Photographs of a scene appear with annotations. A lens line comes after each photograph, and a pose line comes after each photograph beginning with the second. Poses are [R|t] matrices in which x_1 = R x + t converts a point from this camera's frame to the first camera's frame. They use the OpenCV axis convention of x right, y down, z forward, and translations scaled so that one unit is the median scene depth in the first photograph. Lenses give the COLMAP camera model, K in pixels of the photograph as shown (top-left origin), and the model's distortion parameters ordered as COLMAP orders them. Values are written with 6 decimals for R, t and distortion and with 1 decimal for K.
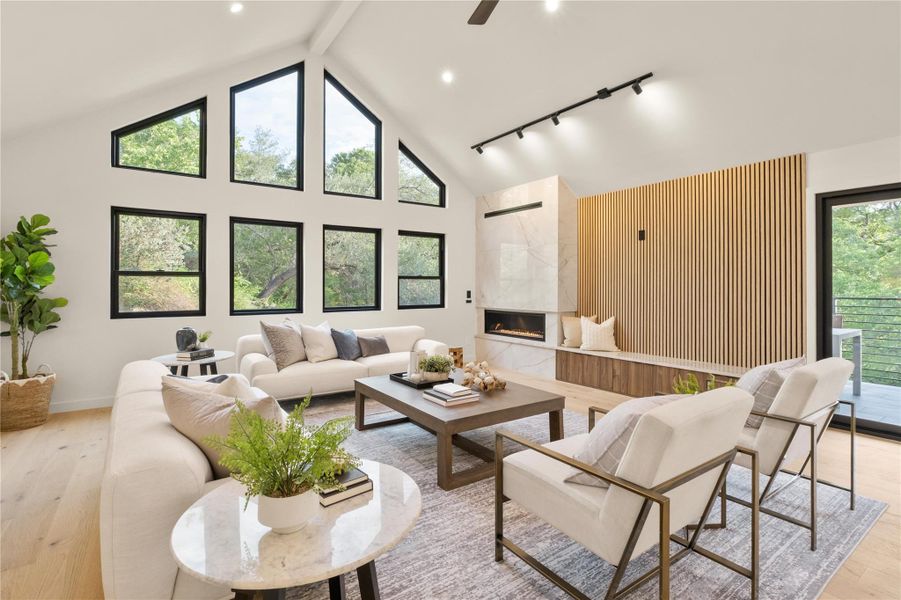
lens RADIAL K [[417.7, 0, 433.6], [0, 417.7, 284.6], [0, 0, 1]] dist [-0.004419, 0.000287]
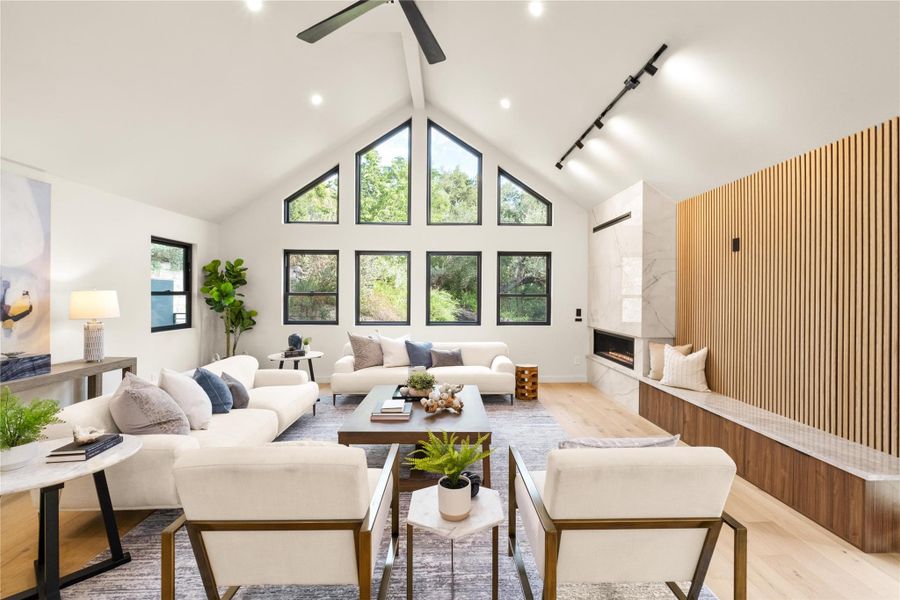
lens RADIAL K [[385.7, 0, 462.5], [0, 385.7, 295.8], [0, 0, 1]] dist [-0.002735, 0.001761]
pose [[0.852729, 0.005224, -0.522327, 0.416993], [-0.002434, 0.999979, 0.006028, -0.026376], [0.522348, -0.003869, 0.852724, 0.127175]]
